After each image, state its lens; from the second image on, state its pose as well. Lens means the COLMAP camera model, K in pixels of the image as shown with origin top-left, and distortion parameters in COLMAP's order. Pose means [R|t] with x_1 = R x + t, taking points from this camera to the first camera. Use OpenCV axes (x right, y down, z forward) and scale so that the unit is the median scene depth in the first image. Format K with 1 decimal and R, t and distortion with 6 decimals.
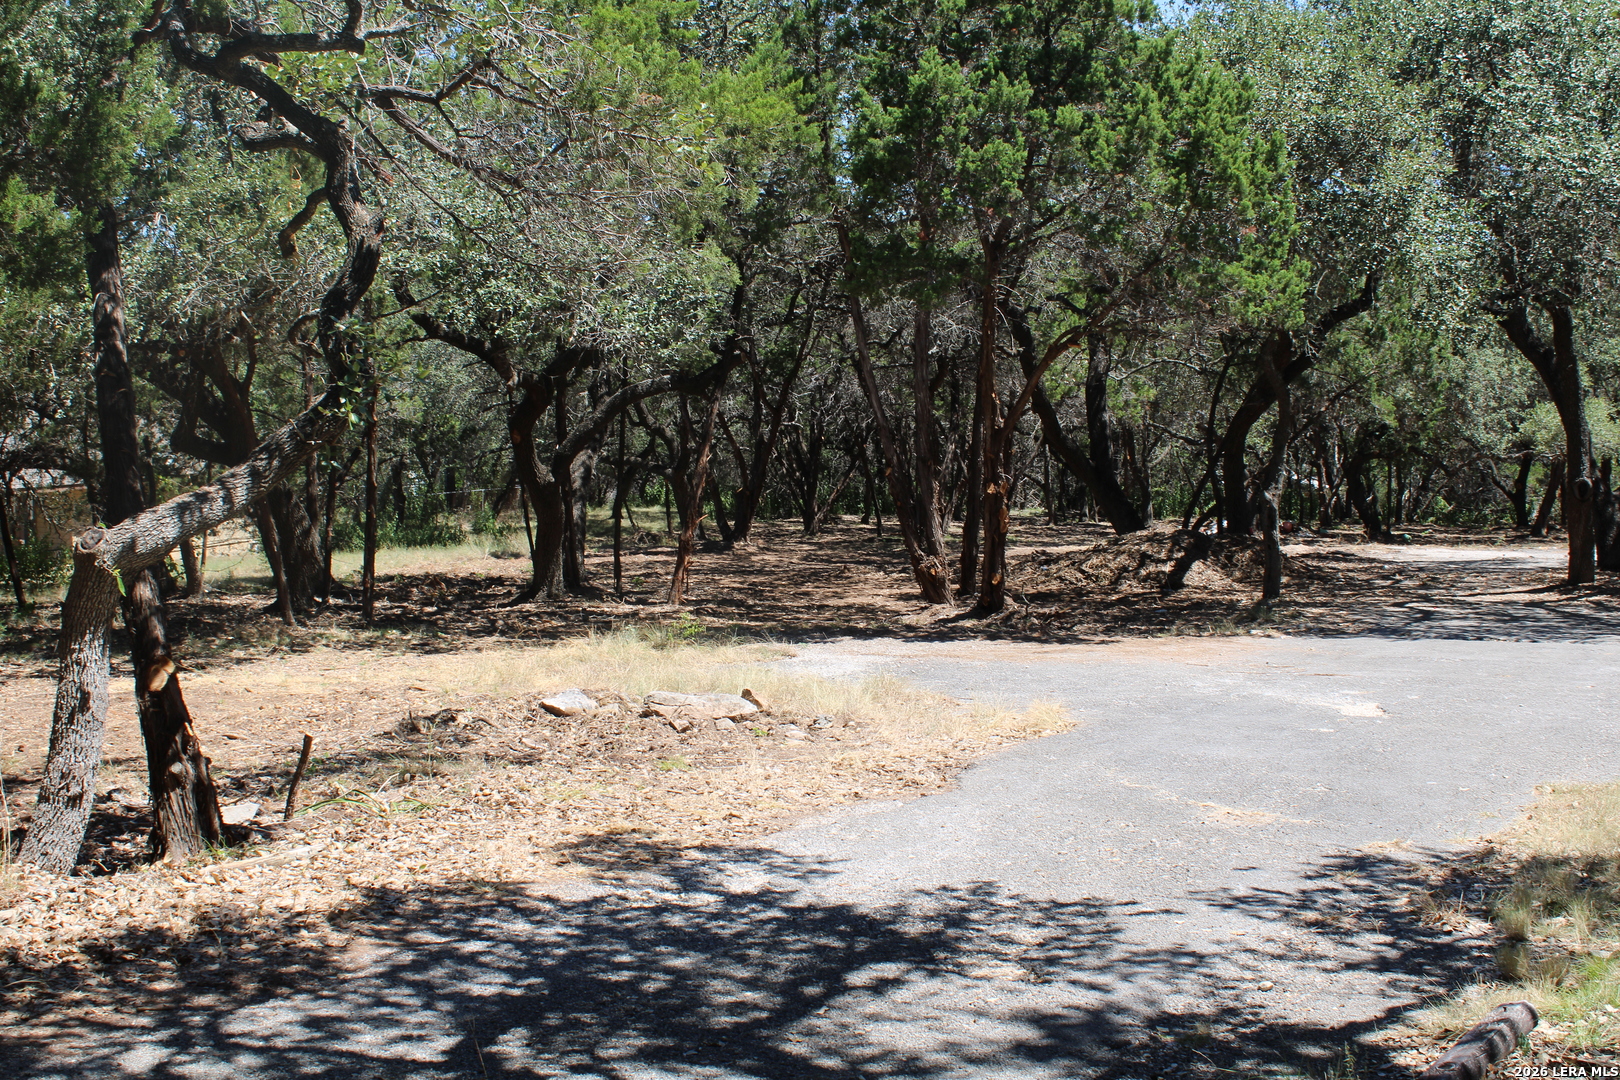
lens RADIAL K [[1837.0, 0, 801.5], [0, 1837.0, 516.0], [0, 0, 1]] dist [-0.114169, 0.164084]
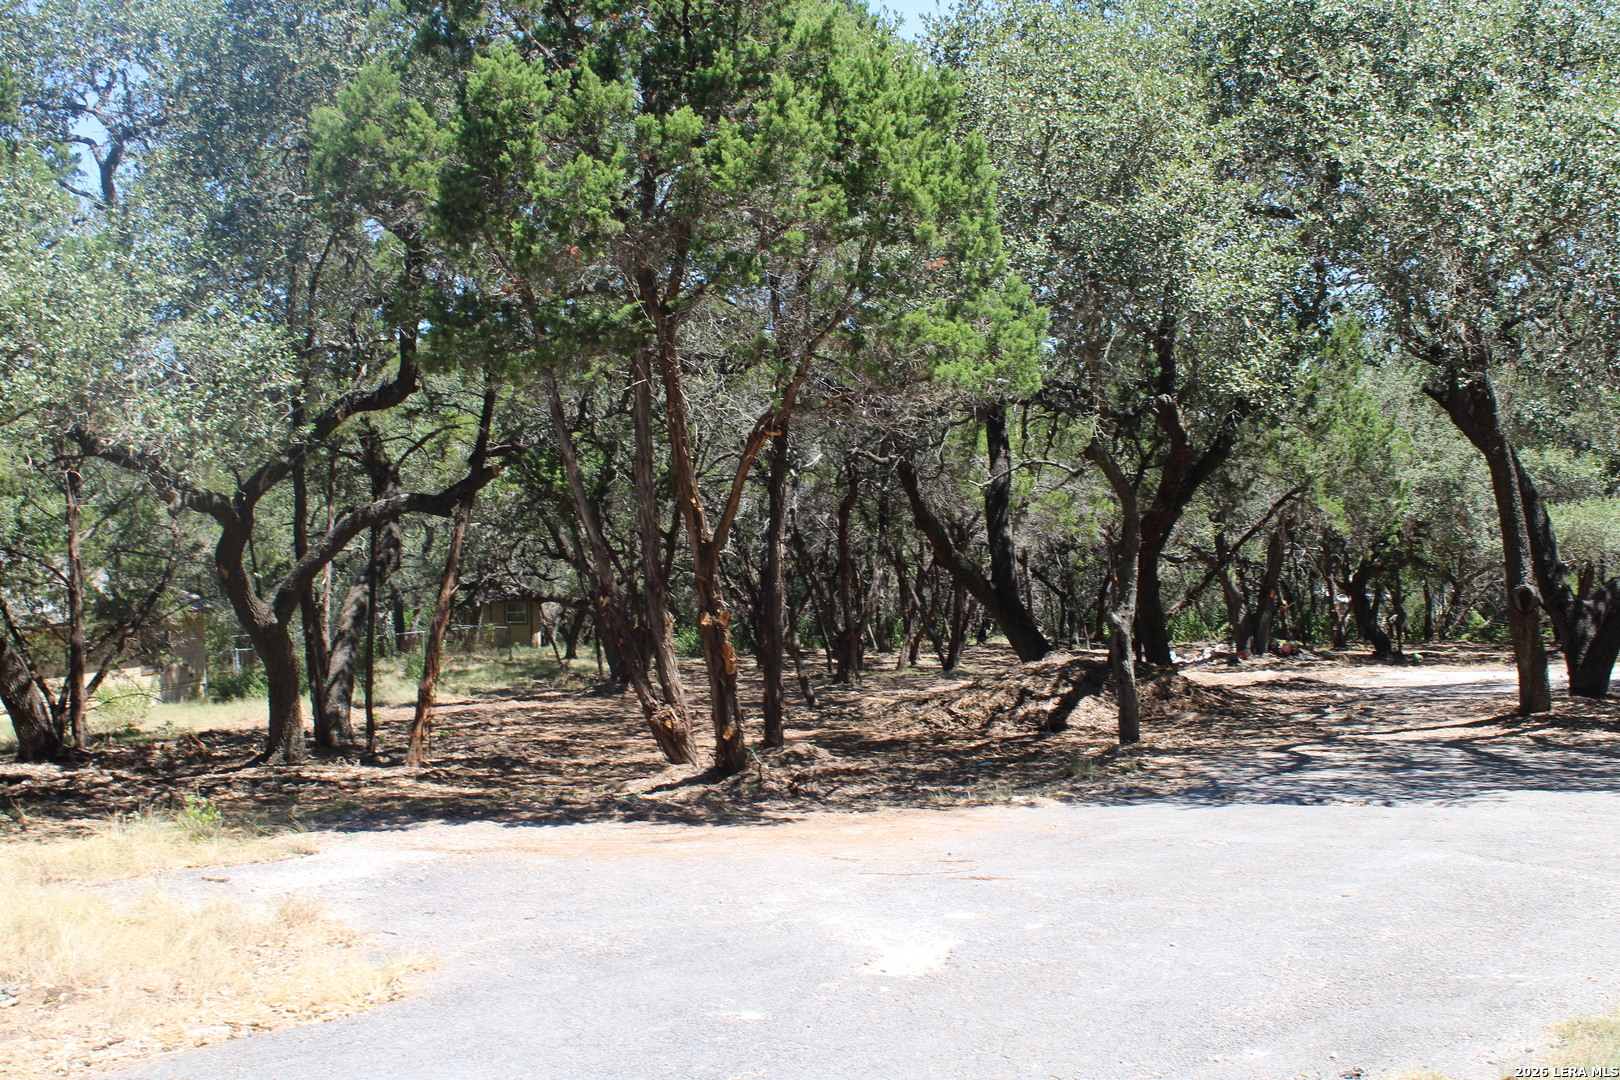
lens RADIAL K [[1837.0, 0, 801.5], [0, 1837.0, 516.0], [0, 0, 1]] dist [-0.114169, 0.164084]
pose [[0.998740, -0.028475, -0.041329, 0.122668], [0.025408, 0.997013, -0.072928, -0.000373], [0.043282, 0.071786, 0.996481, 0.144604]]
